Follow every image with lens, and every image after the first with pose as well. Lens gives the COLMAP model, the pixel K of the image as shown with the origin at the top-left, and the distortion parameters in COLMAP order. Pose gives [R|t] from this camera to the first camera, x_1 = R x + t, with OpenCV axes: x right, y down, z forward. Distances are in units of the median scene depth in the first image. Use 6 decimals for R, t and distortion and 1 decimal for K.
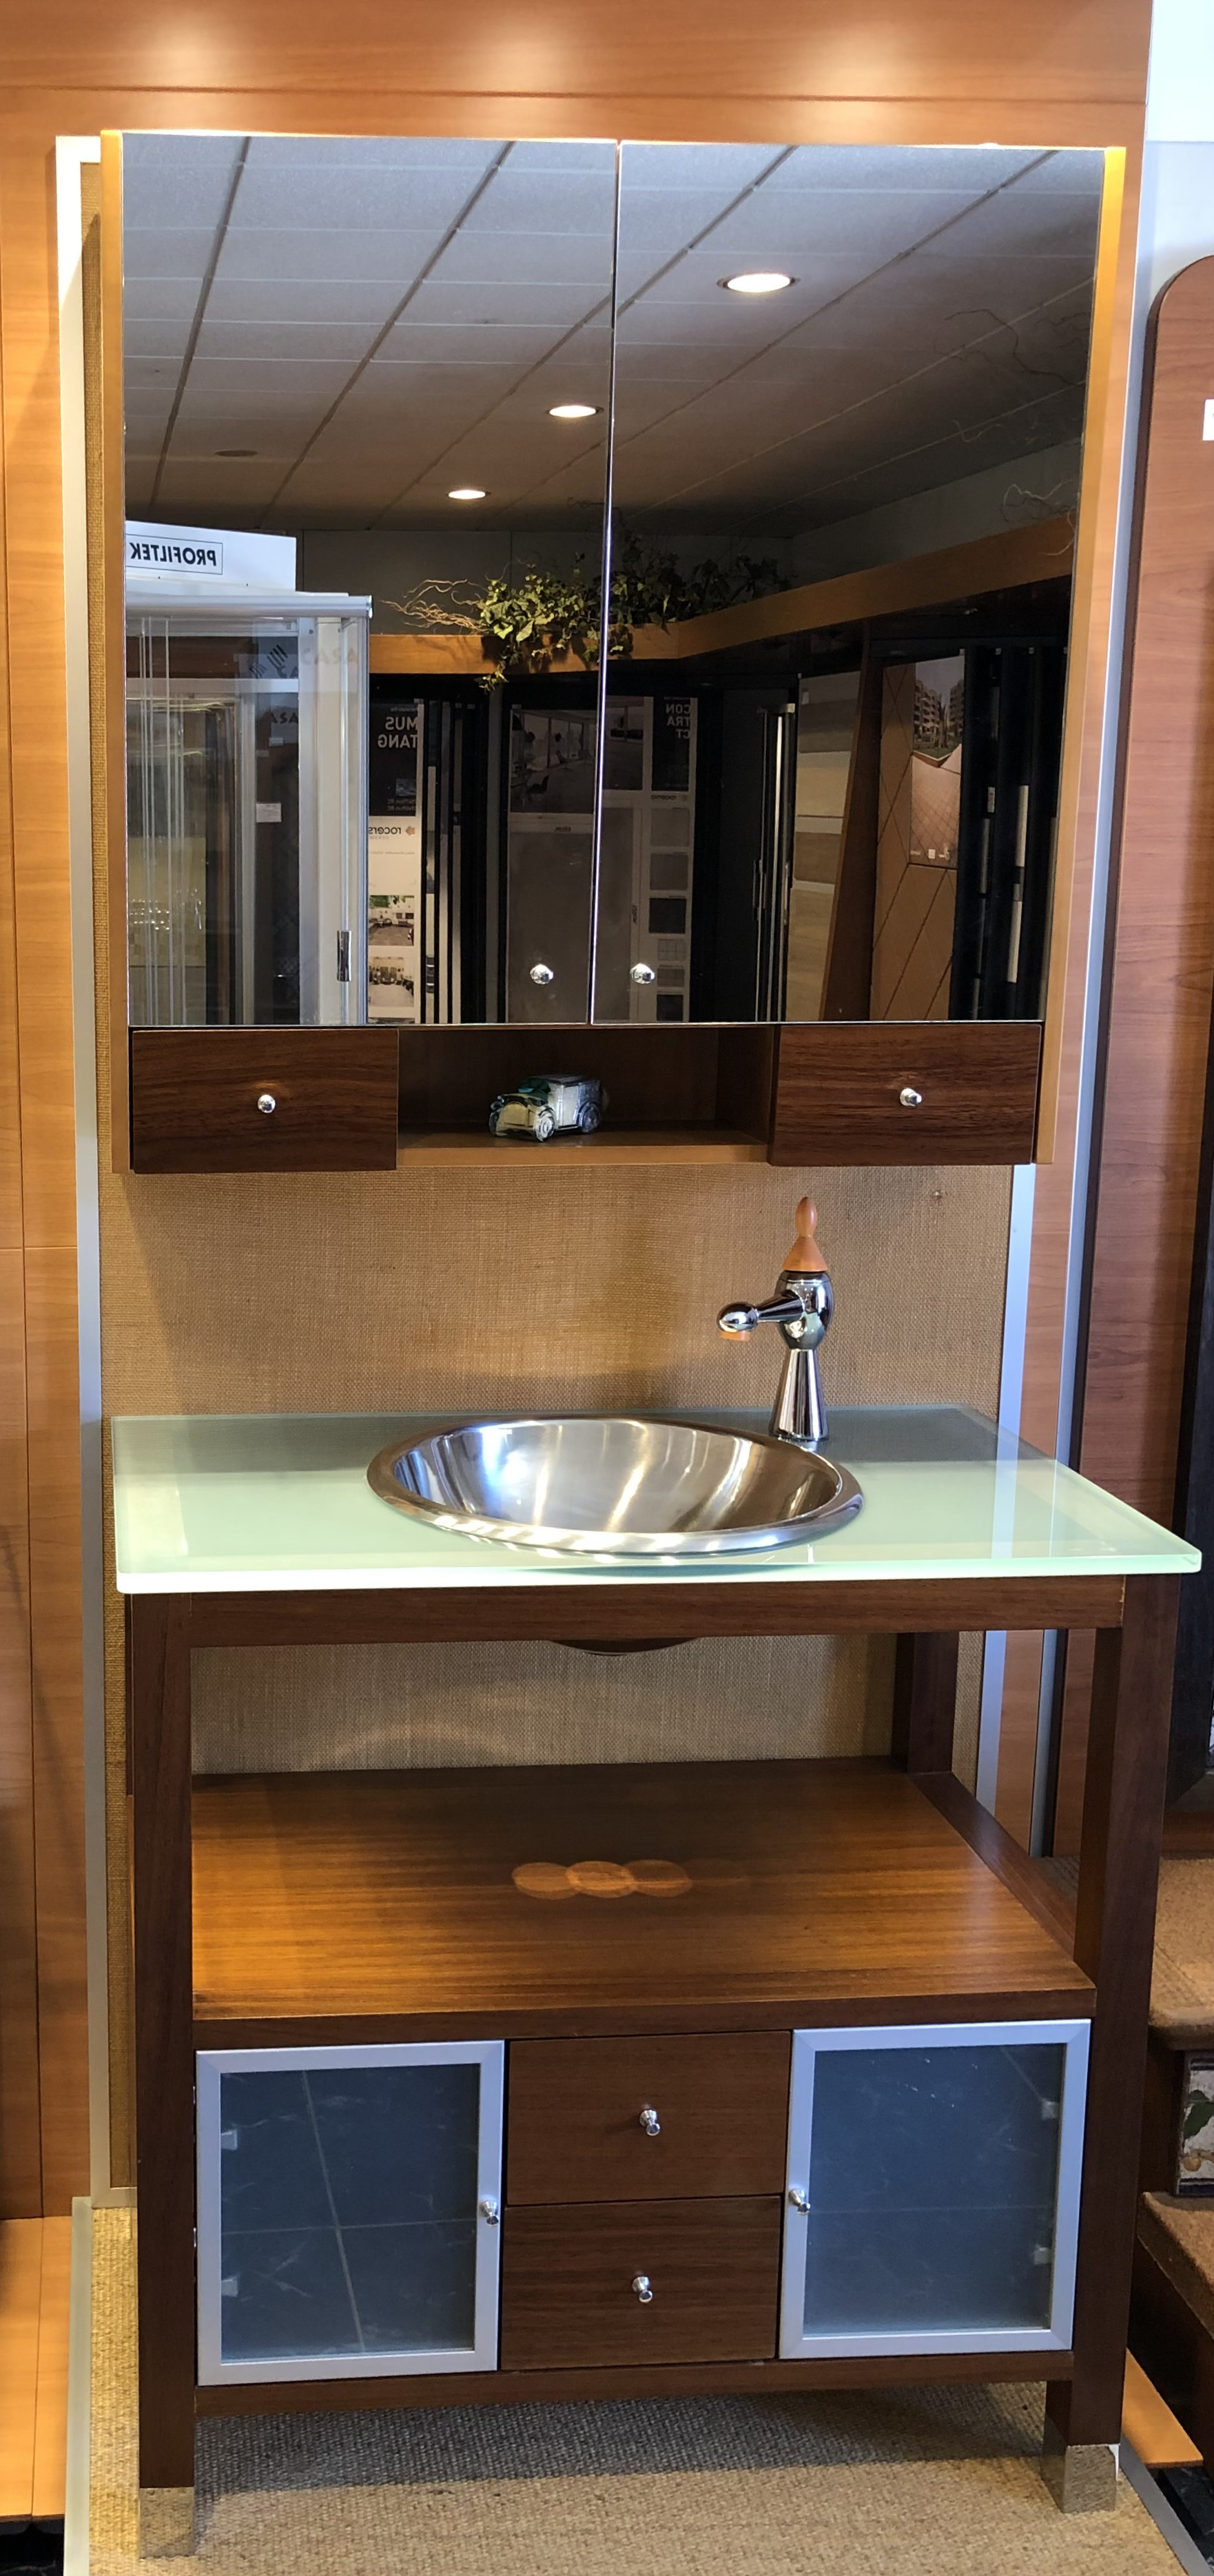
lens RADIAL K [[2270.9, 0, 273.4], [0, 2270.9, 1281.9], [0, 0, 1]] dist [0.032059, 0.003698]
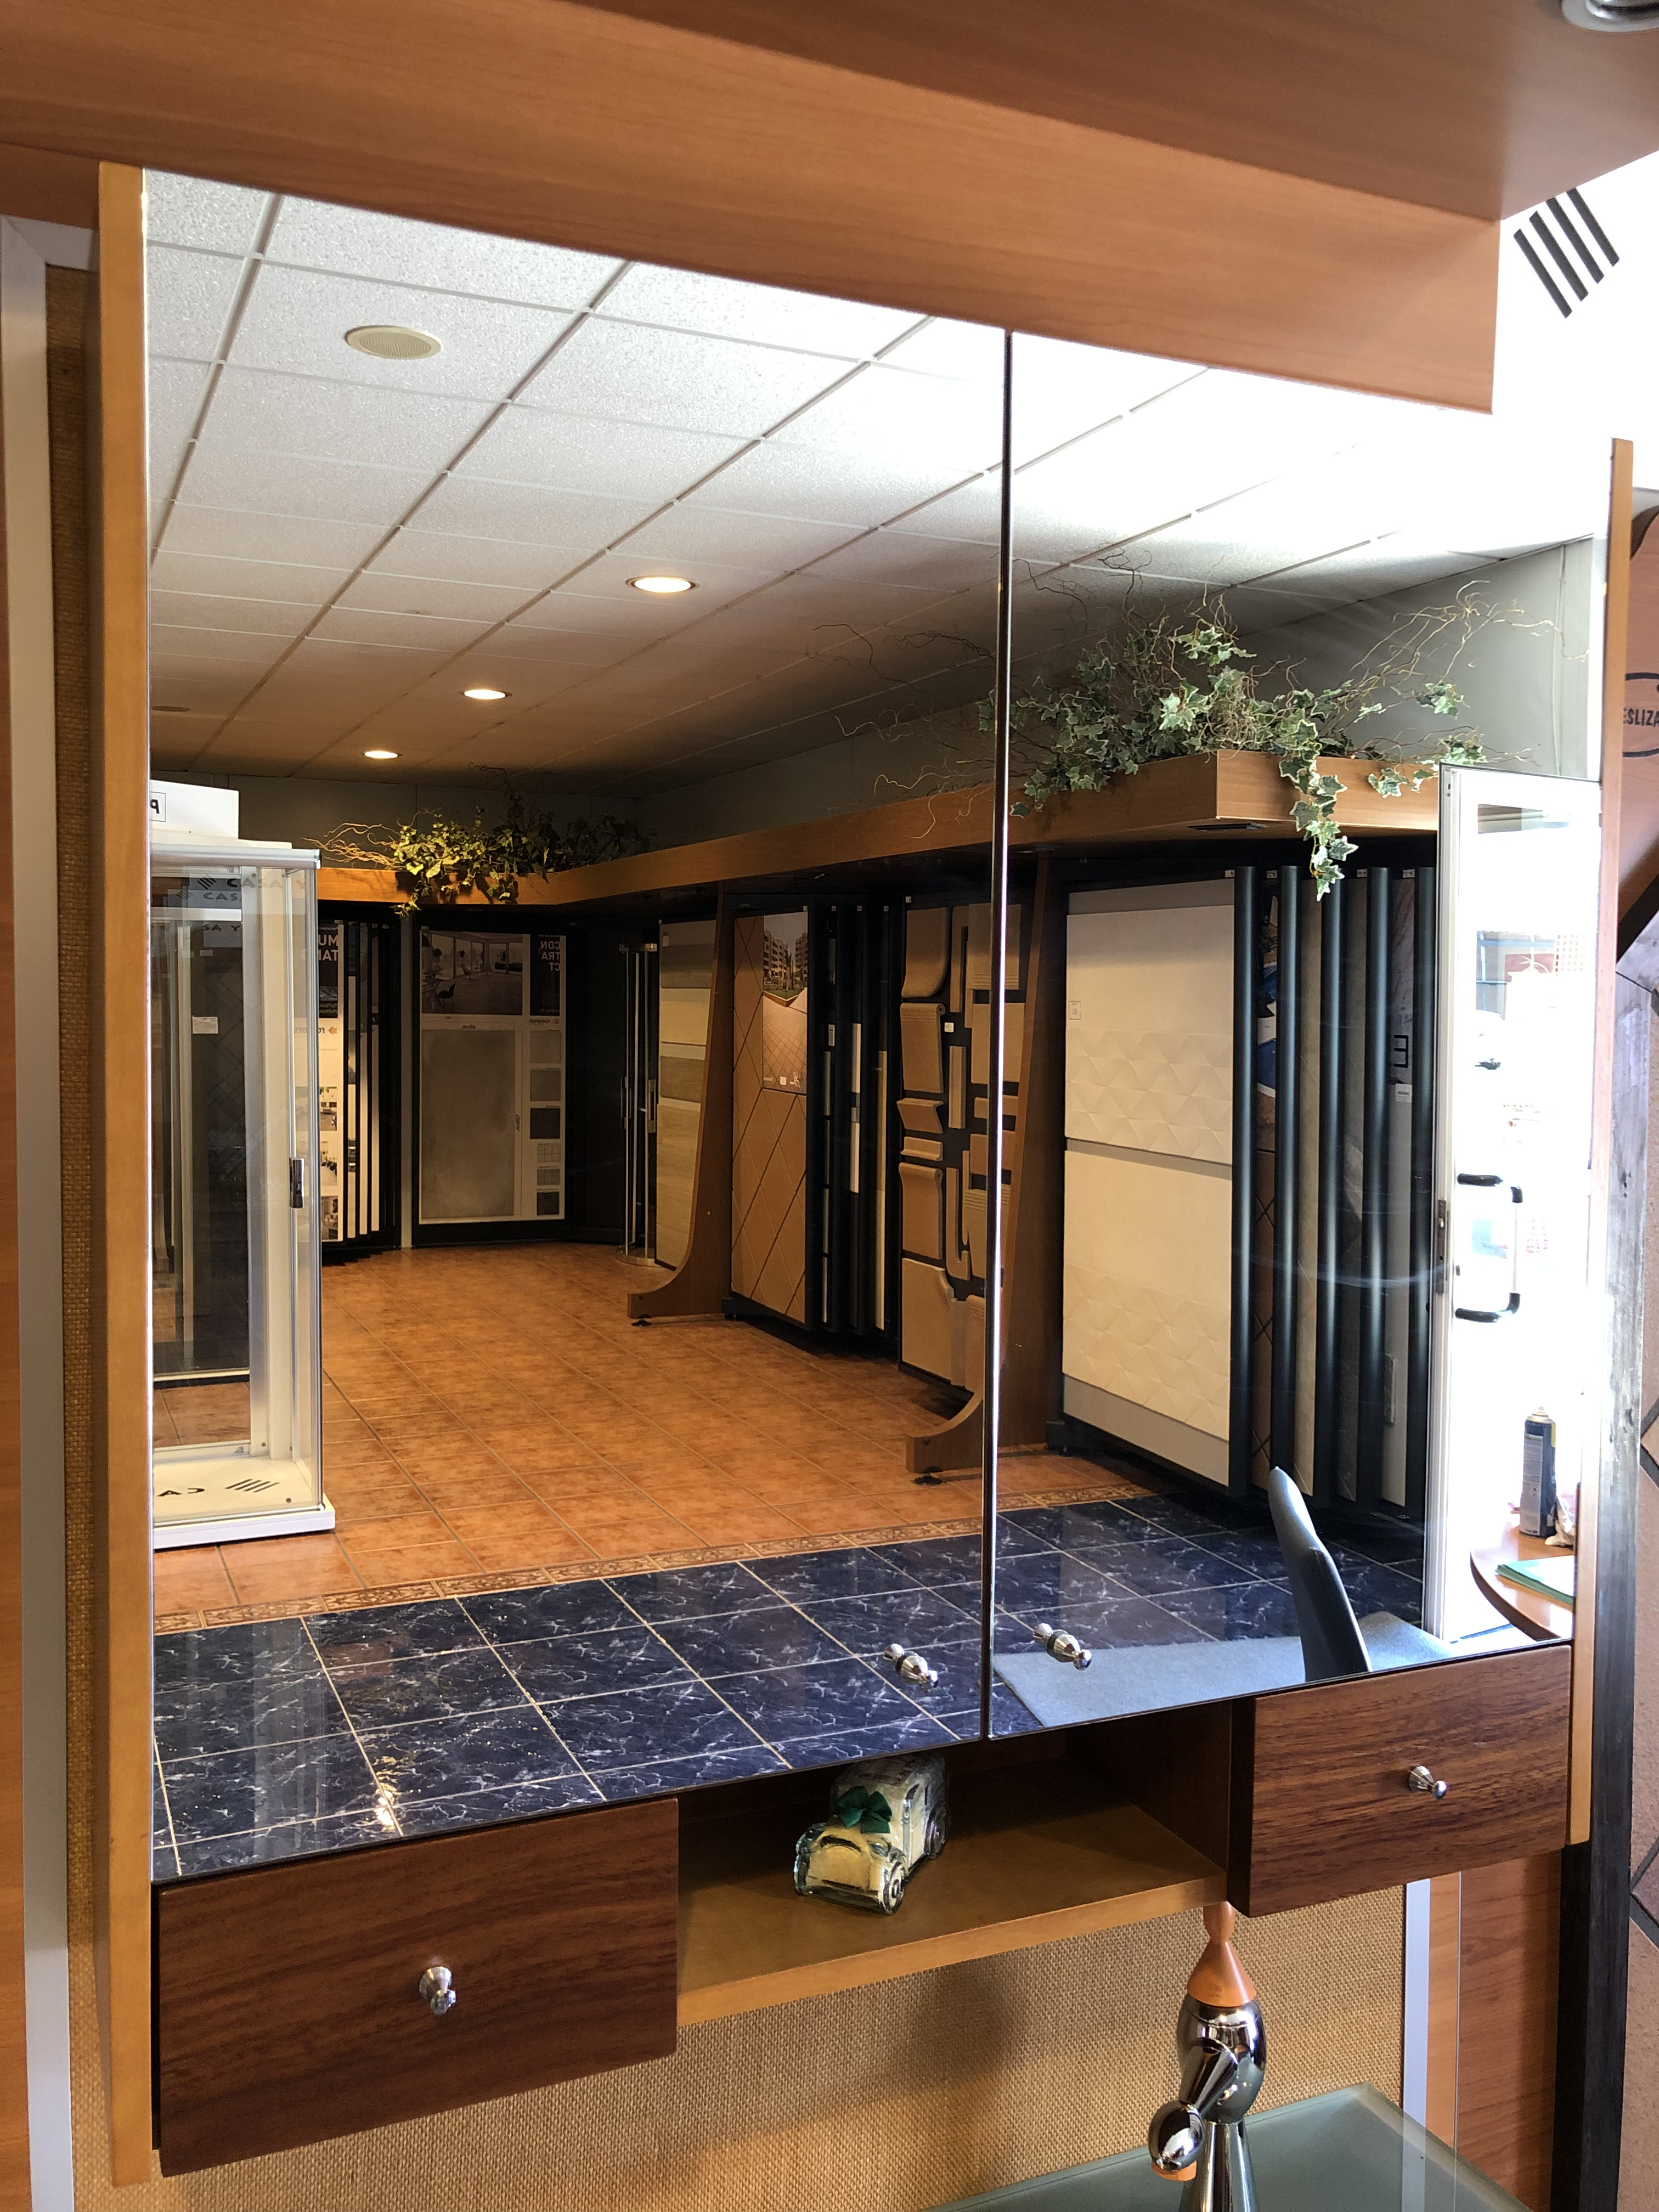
lens RADIAL K [[1905.2, 0, 910.7], [0, 1905.2, 1195.3], [0, 0, 1]] dist [0.010181, 0.001564]
pose [[0.927625, -0.024314, 0.372721, -0.011502], [0.062423, 0.993936, -0.090519, -0.040055], [-0.368260, 0.107234, 0.923518, 0.101335]]
